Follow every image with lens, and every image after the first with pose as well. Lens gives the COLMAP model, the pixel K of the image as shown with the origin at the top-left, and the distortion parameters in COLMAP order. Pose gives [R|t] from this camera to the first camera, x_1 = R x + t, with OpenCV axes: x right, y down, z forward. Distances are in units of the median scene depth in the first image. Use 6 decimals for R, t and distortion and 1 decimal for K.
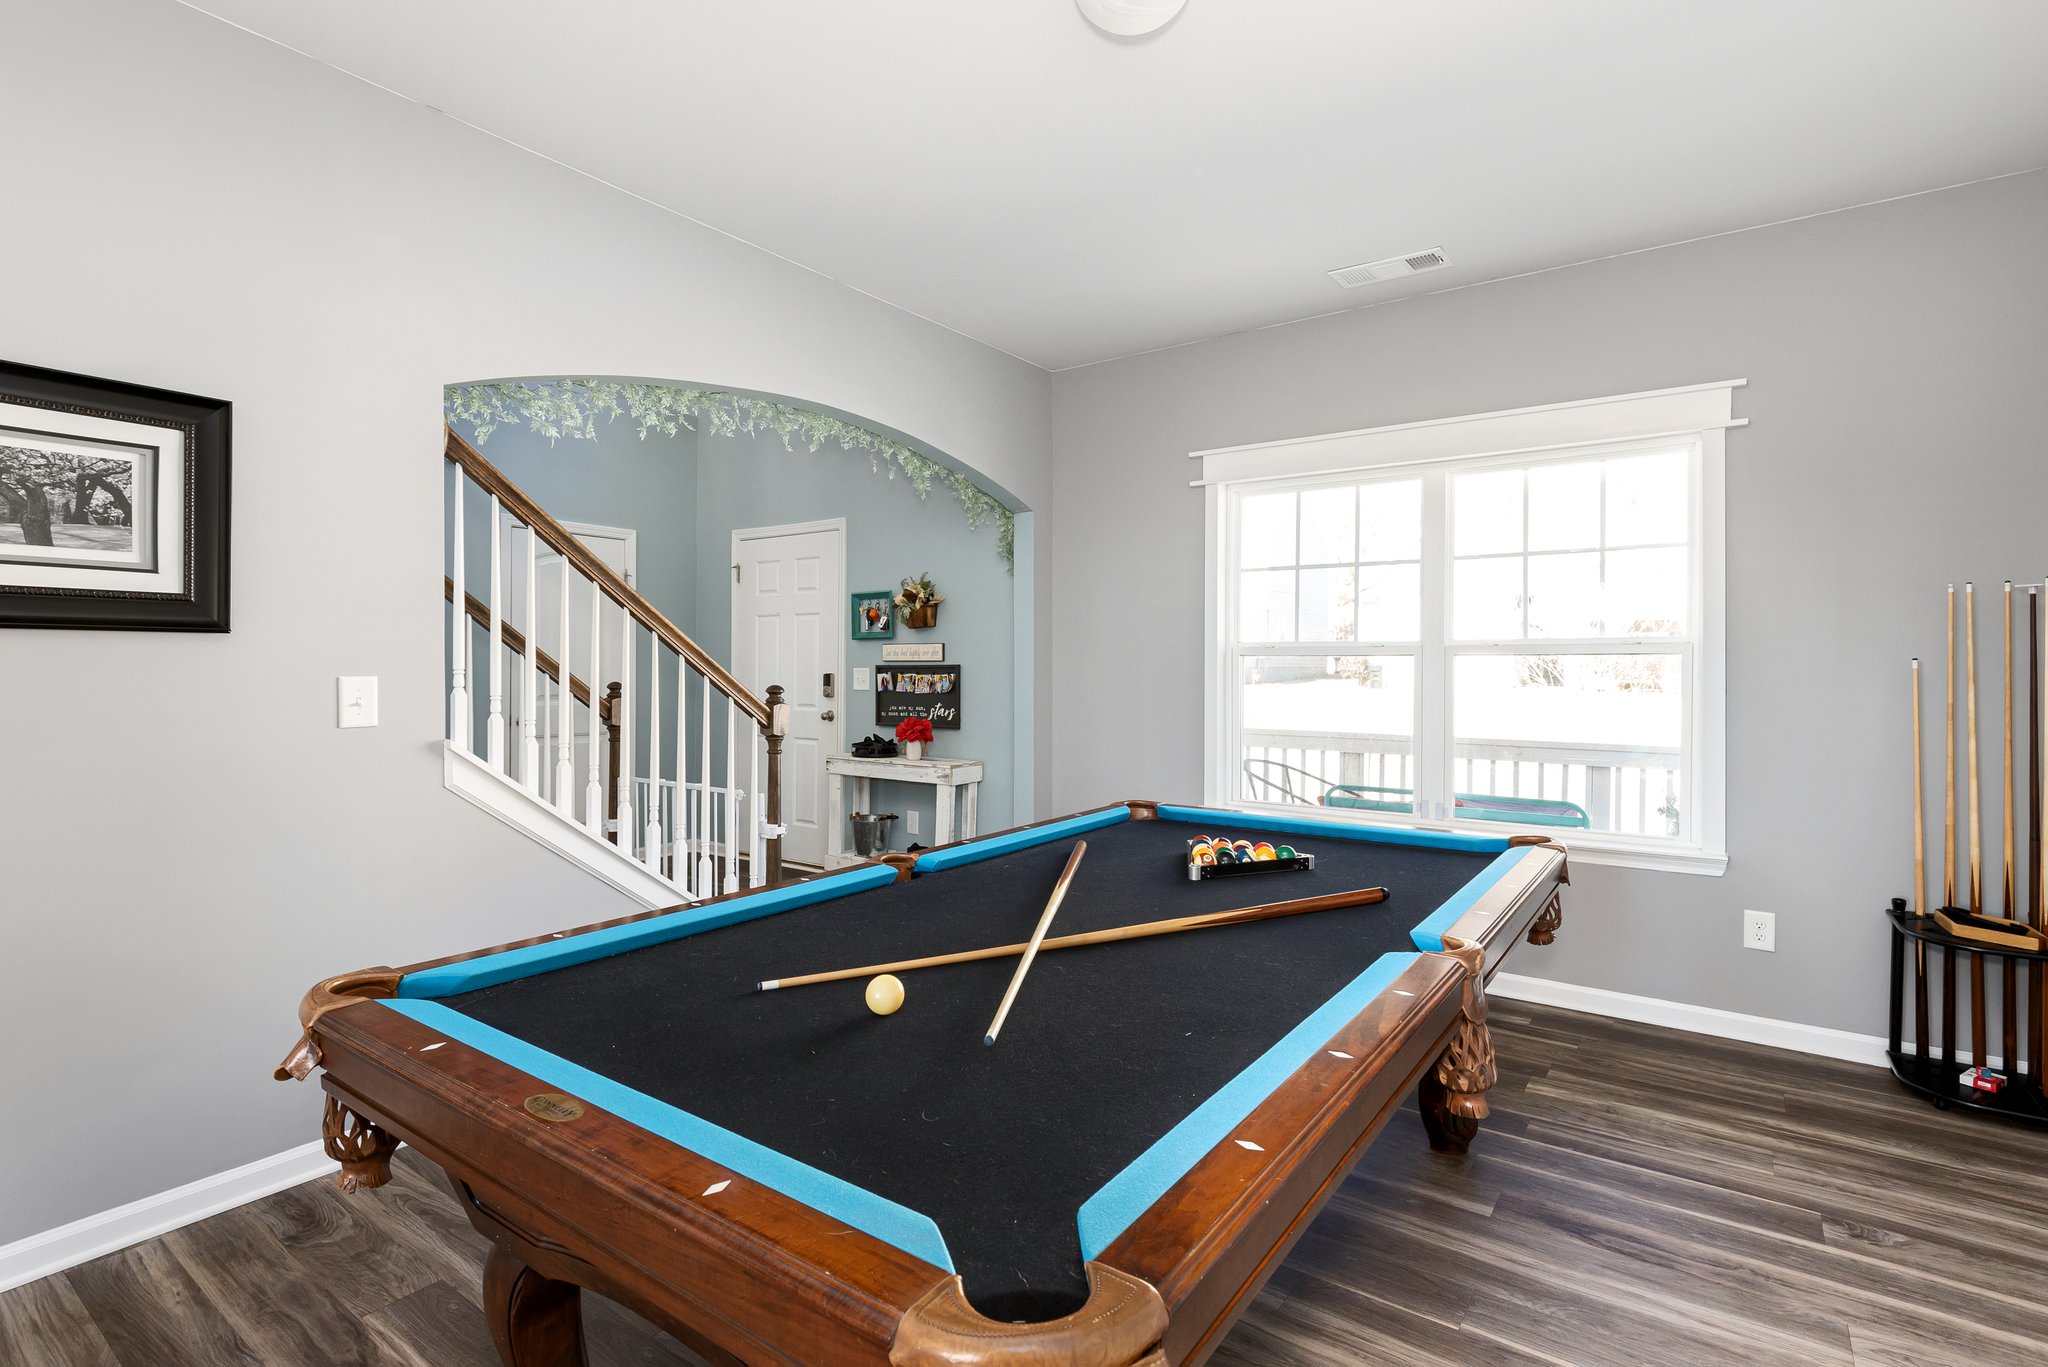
lens RADIAL K [[982.1, 0, 1022.1], [0, 982.1, 655.2], [0, 0, 1]] dist [0.000136, -0.000029]
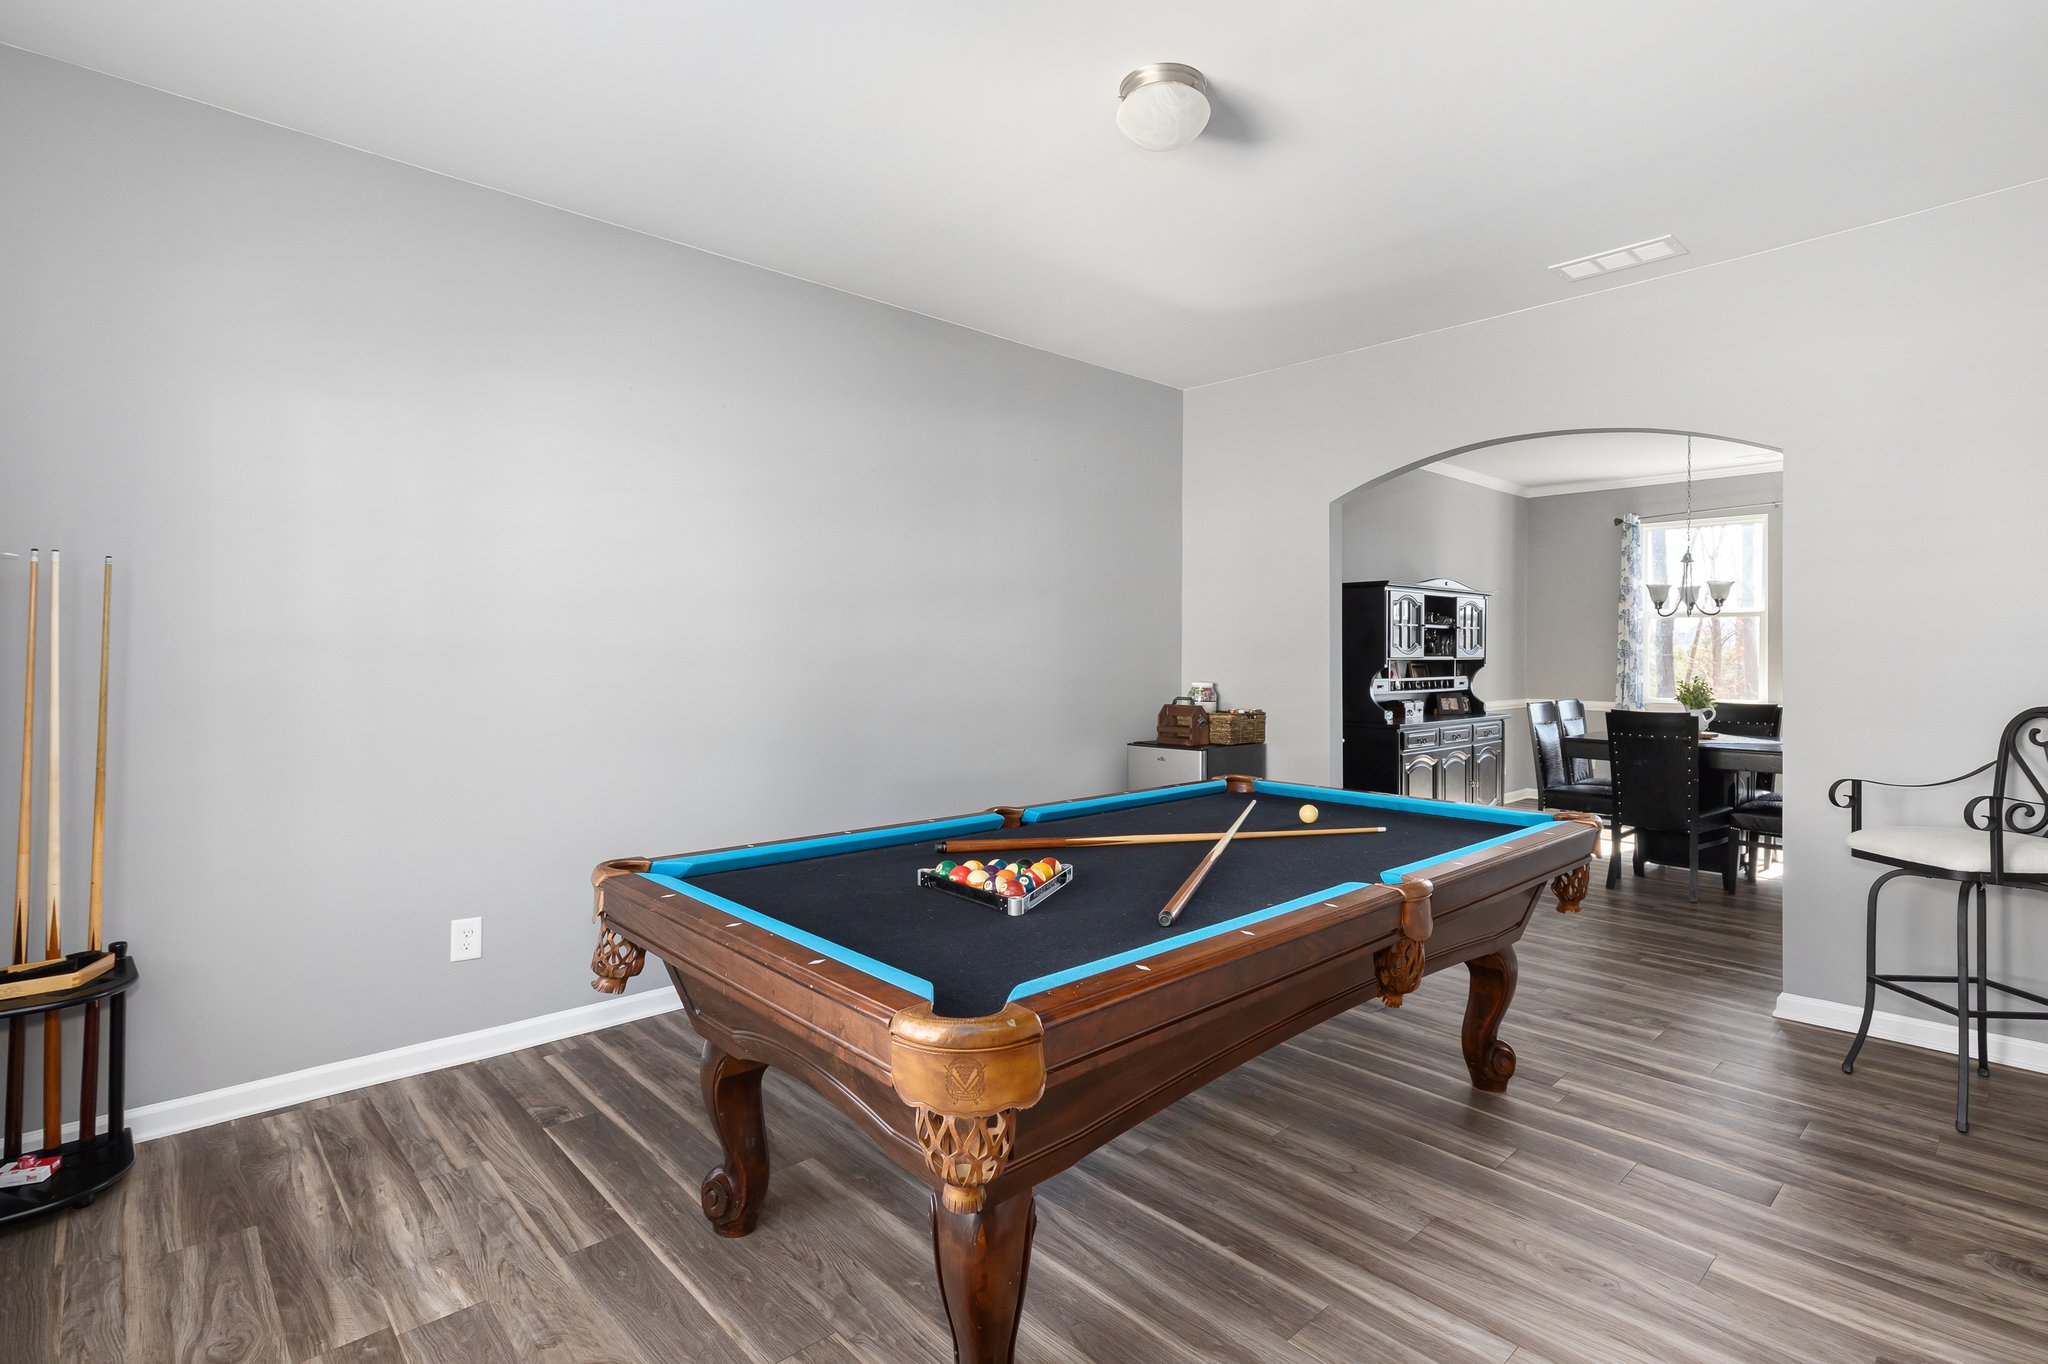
lens RADIAL K [[982.1, 0, 1022.1], [0, 982.1, 653.7], [0, 0, 1]] dist [0.000136, -0.000029]
pose [[-0.979914, -0.005274, 0.199351, 0.026238], [-0.007142, 0.999937, -0.008651, 0.011578], [-0.199293, -0.009901, -0.979890, 1.924289]]
